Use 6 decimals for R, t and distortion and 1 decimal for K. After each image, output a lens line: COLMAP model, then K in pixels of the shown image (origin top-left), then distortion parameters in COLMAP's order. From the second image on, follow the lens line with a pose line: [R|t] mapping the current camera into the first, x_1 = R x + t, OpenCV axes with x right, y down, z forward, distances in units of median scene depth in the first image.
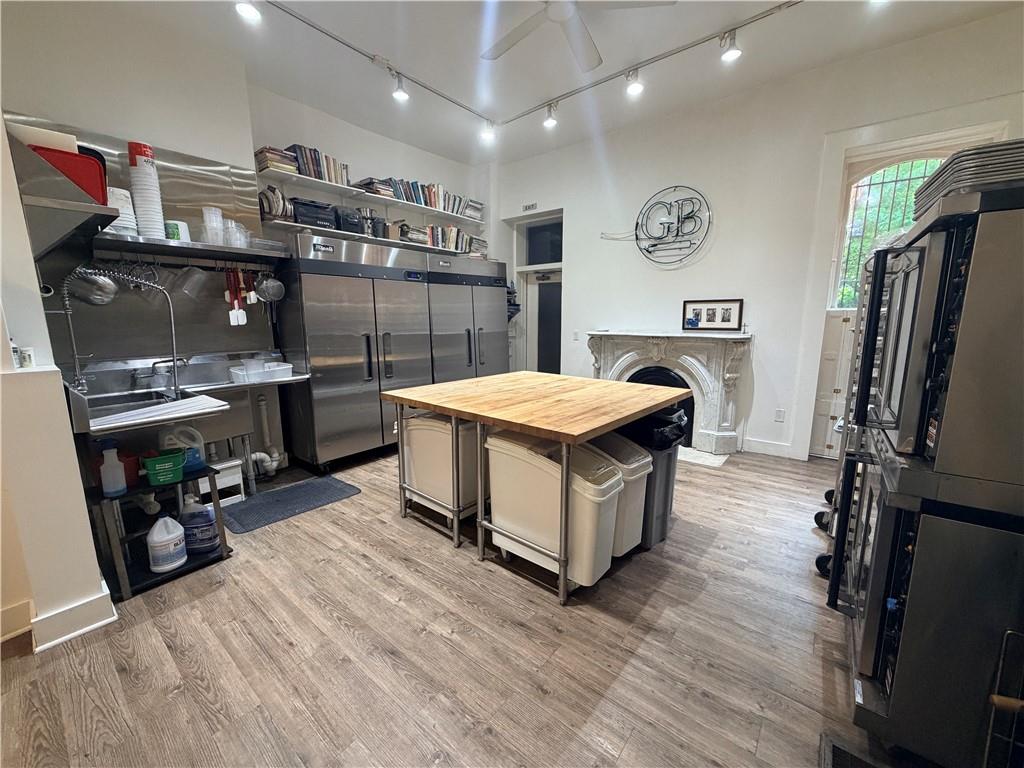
lens RADIAL K [[408.0, 0, 514.5], [0, 408.0, 384.2], [0, 0, 1]] dist [-0.001205, -0.000601]
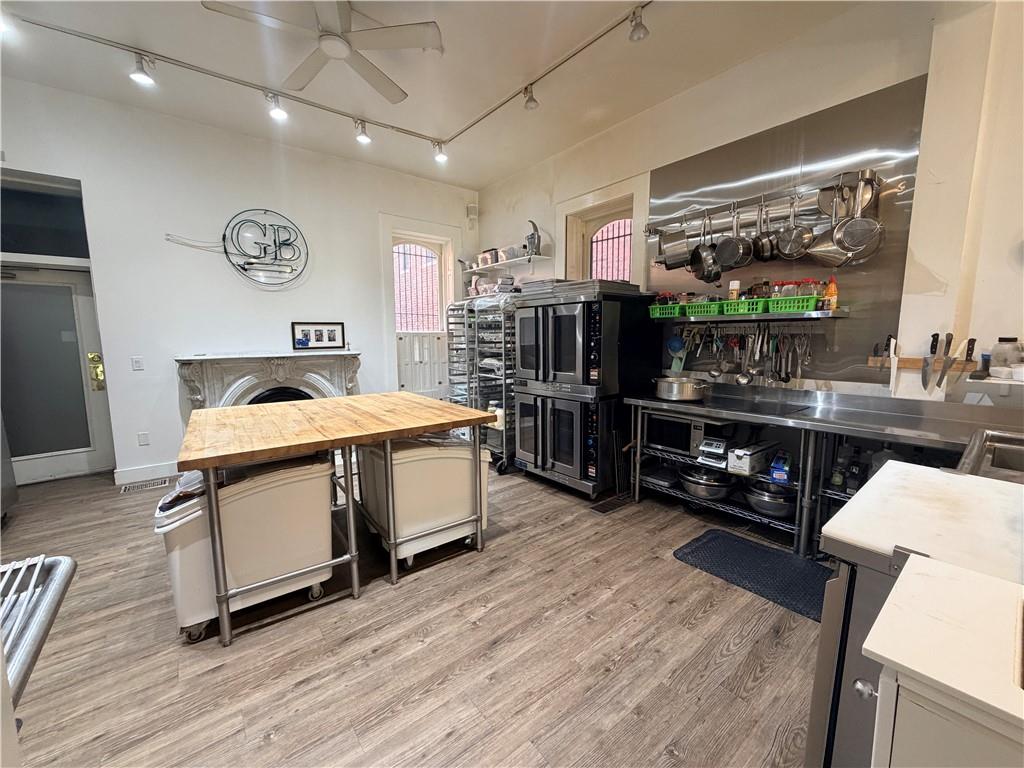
lens RADIAL K [[408.0, 0, 506.2], [0, 408.0, 383.6], [0, 0, 1]] dist [-0.001205, -0.000601]
pose [[0.225394, -0.112892, 0.967705, -0.523286], [0.167519, 0.982962, 0.075654, -0.038041], [-0.959758, 0.145057, 0.240465, 0.254467]]
